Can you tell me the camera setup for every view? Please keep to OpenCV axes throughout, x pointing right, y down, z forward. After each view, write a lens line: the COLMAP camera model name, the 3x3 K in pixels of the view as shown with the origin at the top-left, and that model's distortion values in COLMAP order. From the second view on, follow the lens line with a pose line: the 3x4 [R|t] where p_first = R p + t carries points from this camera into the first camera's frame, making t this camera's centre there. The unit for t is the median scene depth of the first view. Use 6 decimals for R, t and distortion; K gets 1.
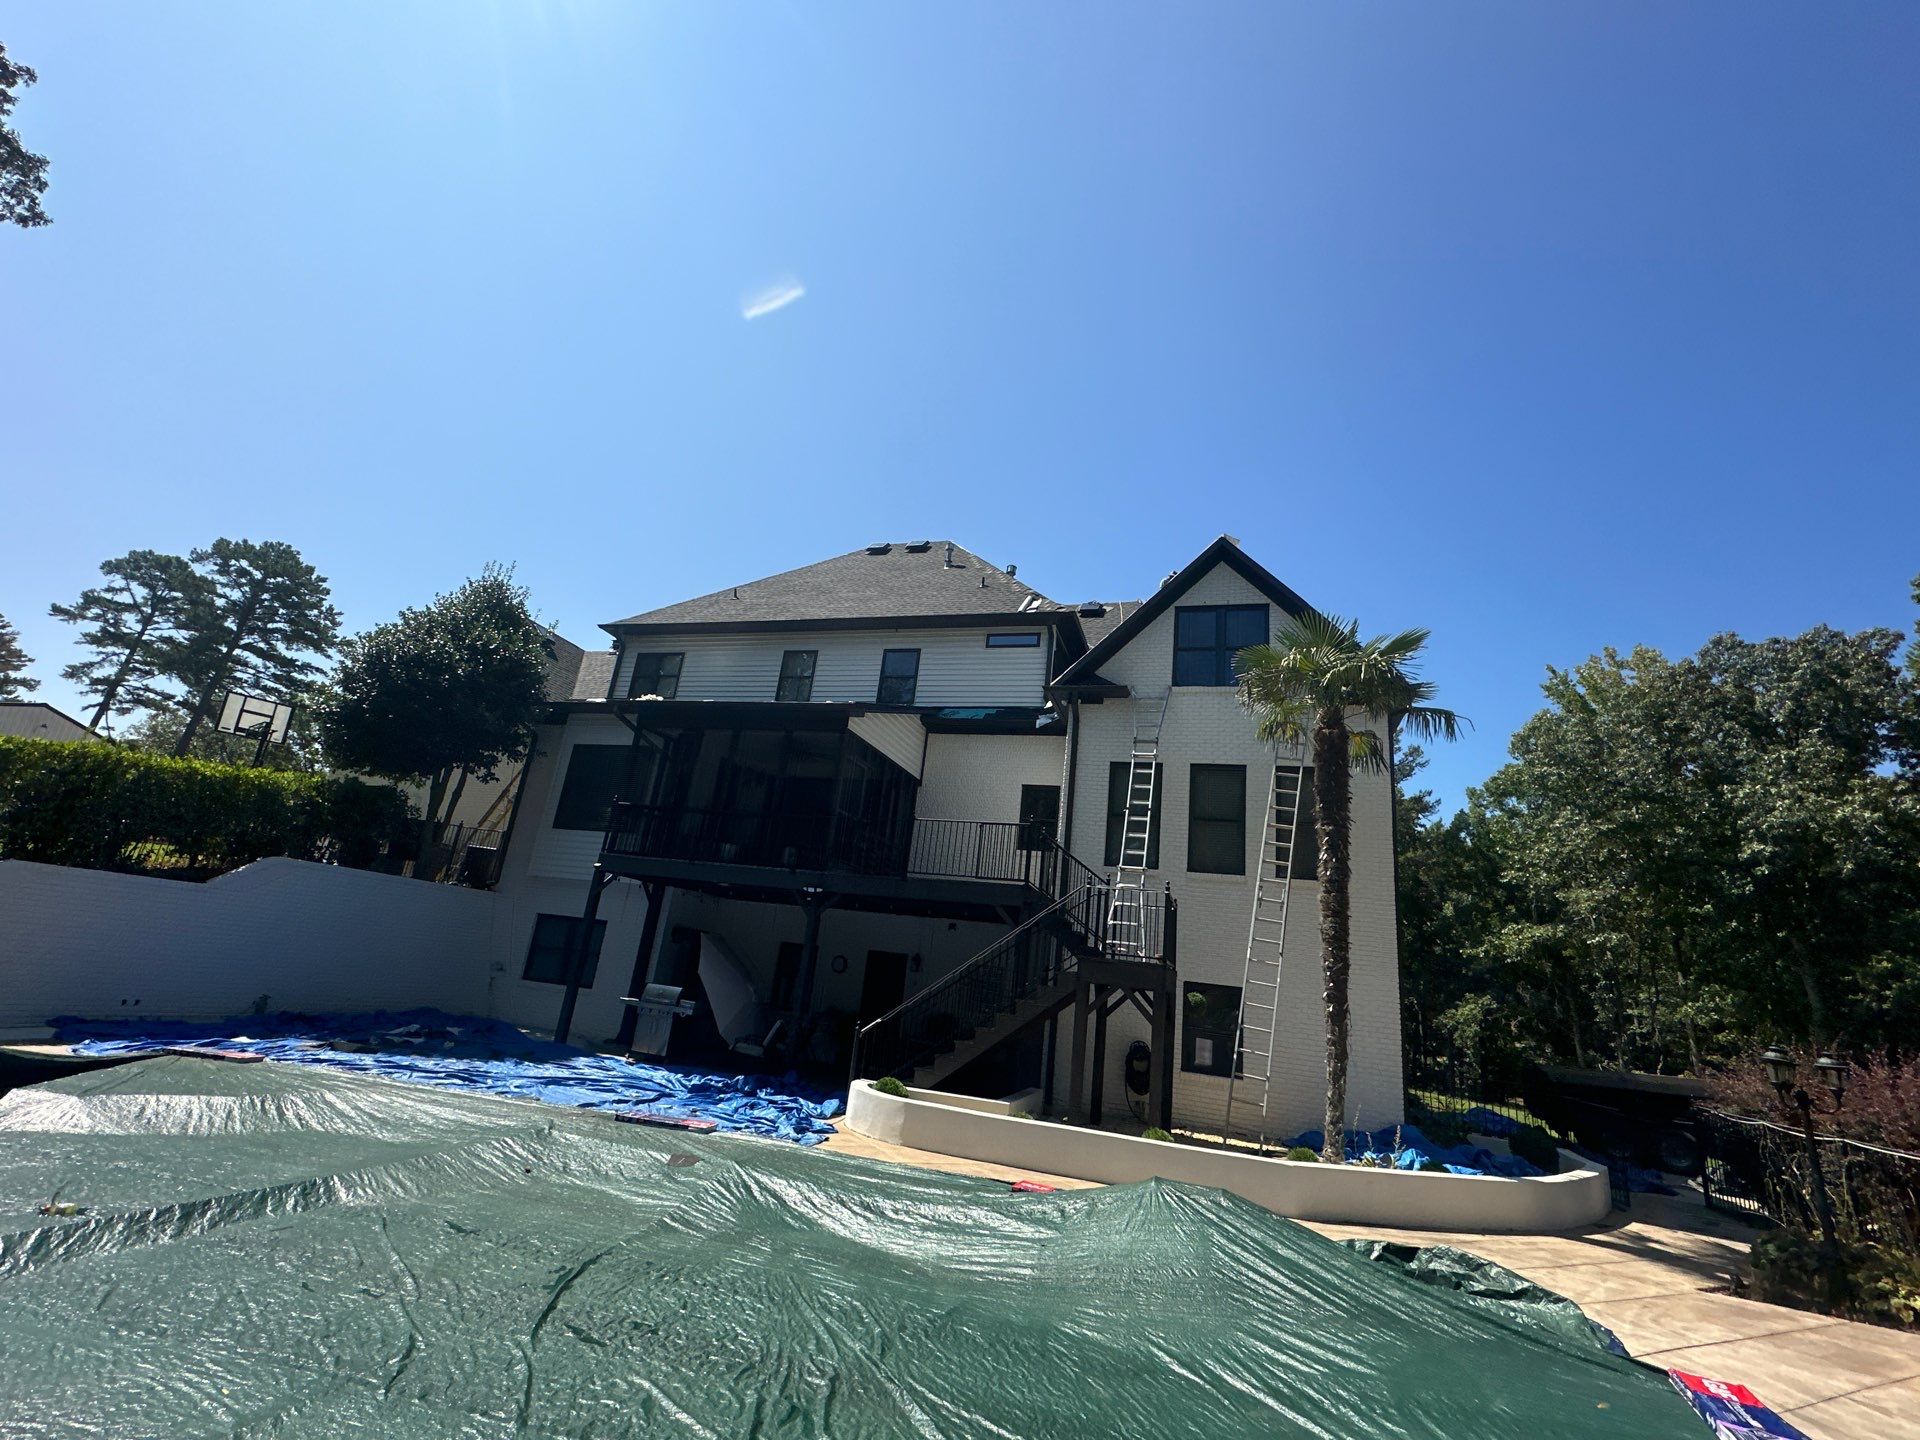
lens RADIAL K [[826.6, 0, 959.7], [0, 826.6, 705.5], [0, 0, 1]] dist [0.010412, -0.000117]
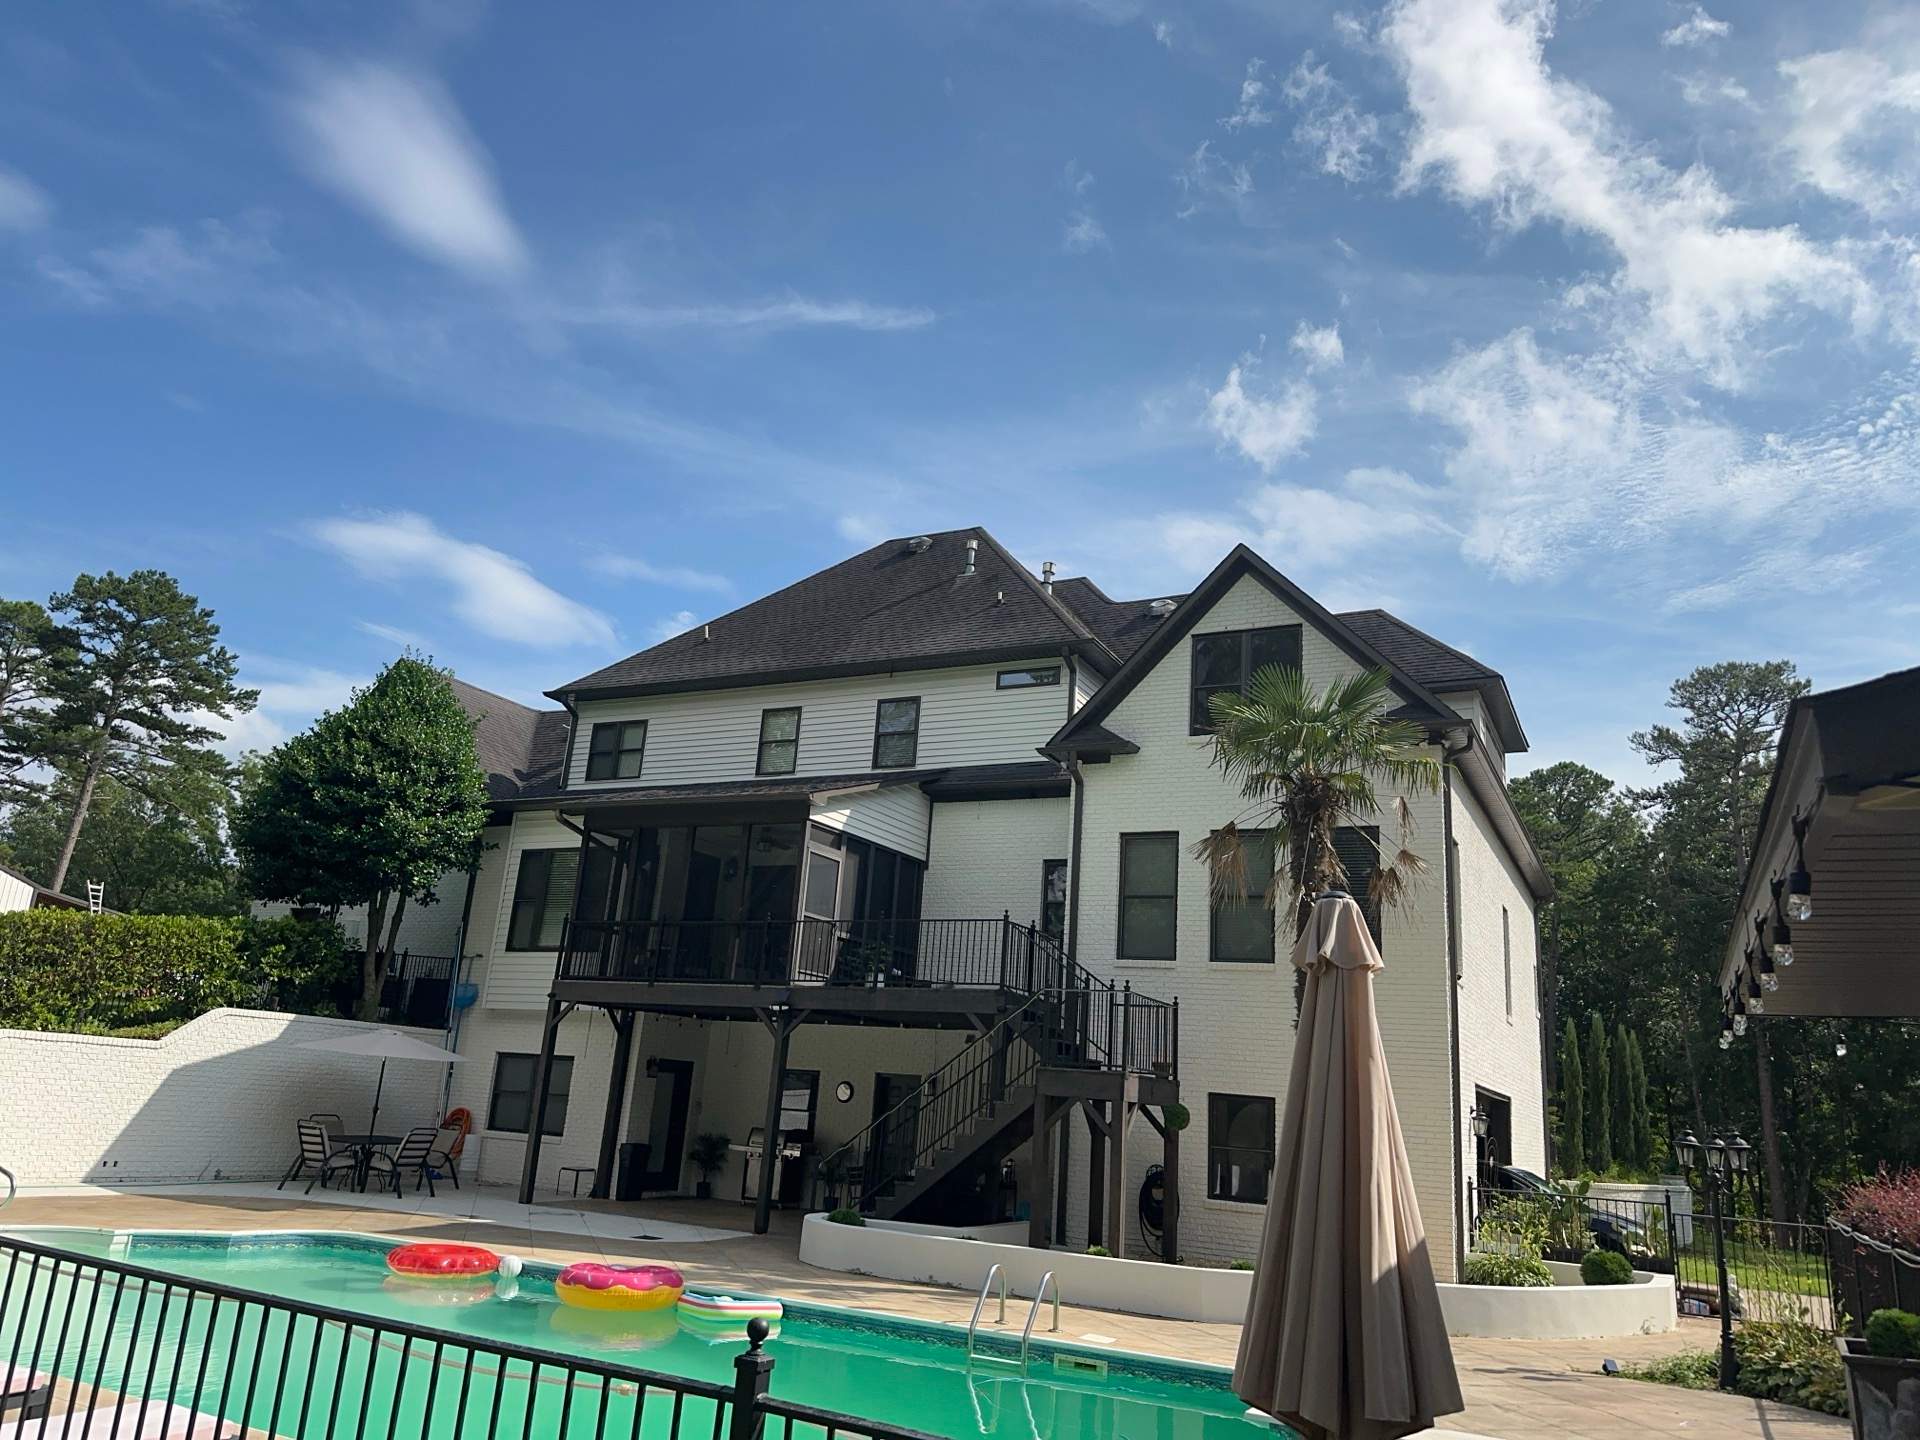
lens RADIAL K [[1334.5, 0, 960.0], [0, 1334.5, 720.0], [0, 0, 1]] dist [0.067479, -0.080626]
pose [[0.984521, -0.089182, -0.150883, 0.180526], [0.092942, 0.995508, 0.018041, -0.064827], [0.148596, -0.031785, 0.988387, -0.261447]]
